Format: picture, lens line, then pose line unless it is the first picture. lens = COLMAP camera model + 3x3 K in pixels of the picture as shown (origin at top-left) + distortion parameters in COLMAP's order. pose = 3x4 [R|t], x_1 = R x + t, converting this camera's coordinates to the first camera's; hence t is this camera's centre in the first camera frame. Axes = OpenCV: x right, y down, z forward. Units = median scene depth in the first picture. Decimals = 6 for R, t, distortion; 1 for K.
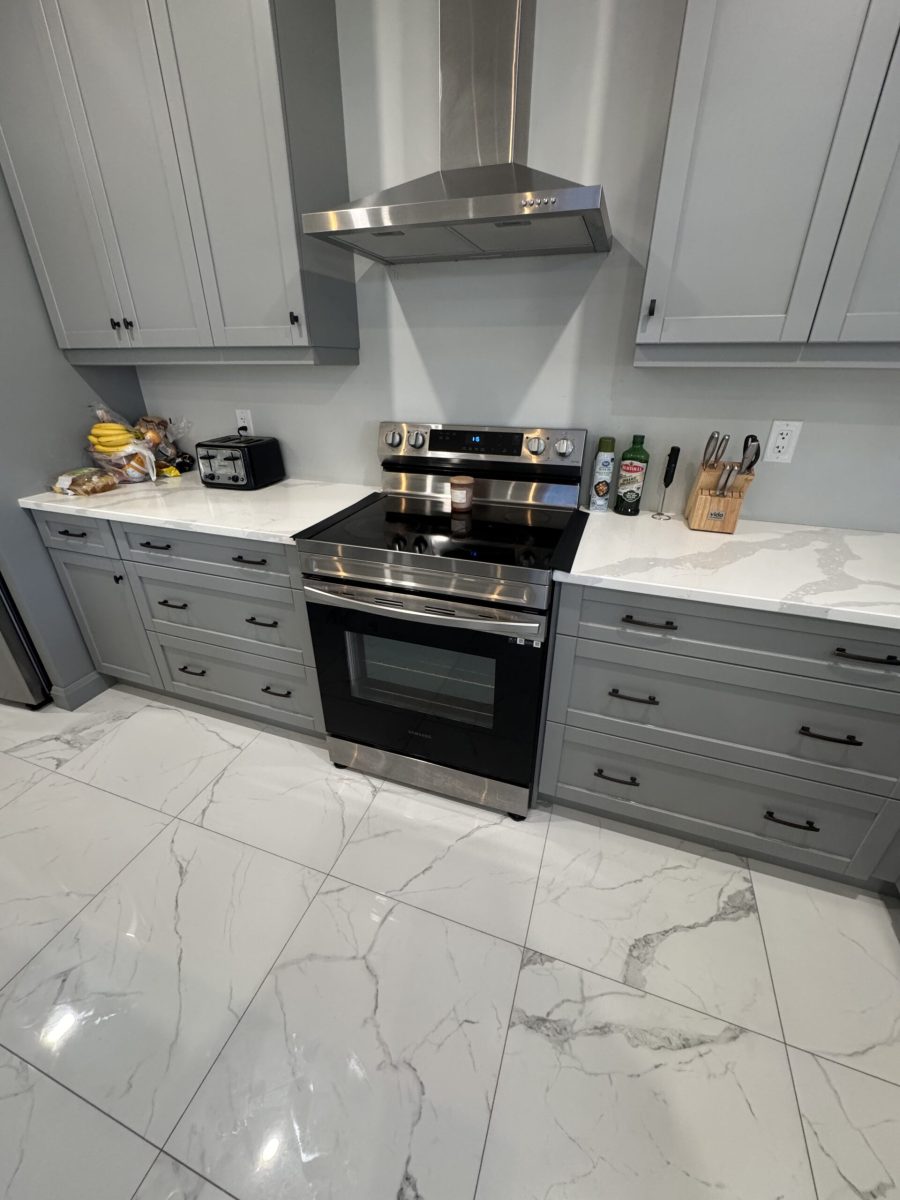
lens RADIAL K [[479.0, 0, 450.0], [0, 479.0, 600.0], [0, 0, 1]] dist [-0.002613, 0.000744]
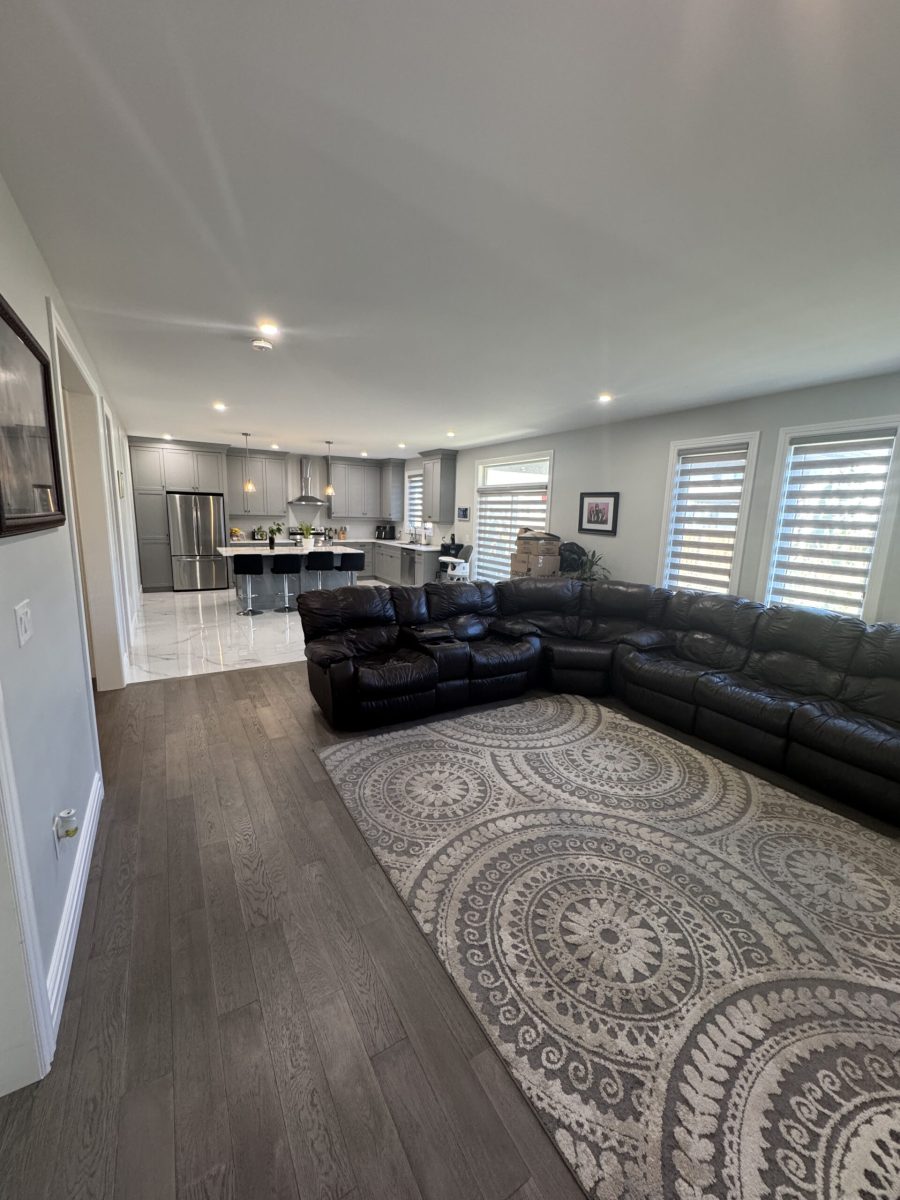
lens RADIAL K [[479.0, 0, 450.0], [0, 479.0, 600.0], [0, 0, 1]] dist [-0.002613, 0.000744]
pose [[0.640866, -0.124275, 0.757527, -3.865192], [0.321652, 0.939477, -0.117993, 2.011128], [-0.697016, 0.319278, 0.642052, -4.326532]]
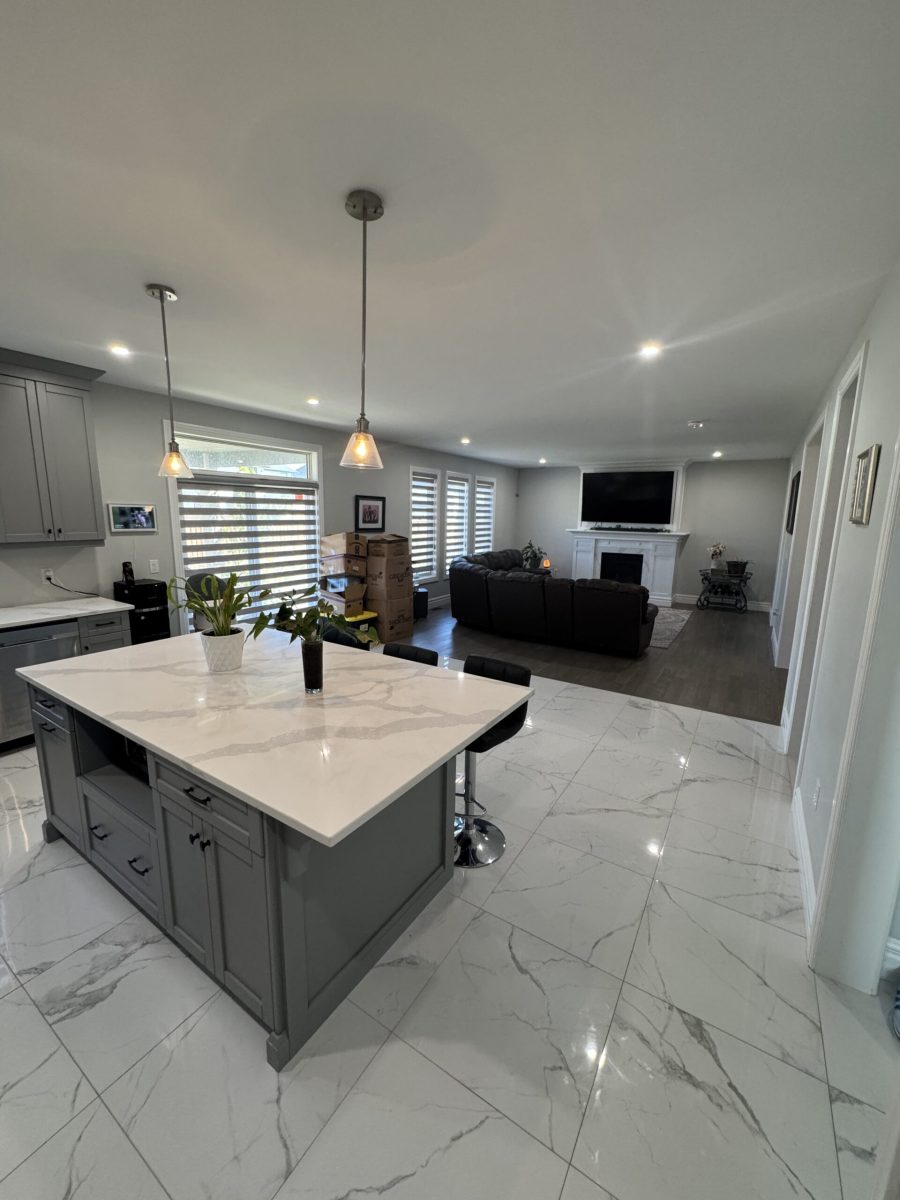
lens RADIAL K [[479.0, 0, 450.0], [0, 479.0, 600.0], [0, 0, 1]] dist [-0.002613, 0.000744]
pose [[-0.973614, -0.057257, 0.220901, -1.854882], [0.087114, 0.801449, 0.591684, -0.623089], [-0.210919, 0.595316, -0.775315, 0.820862]]
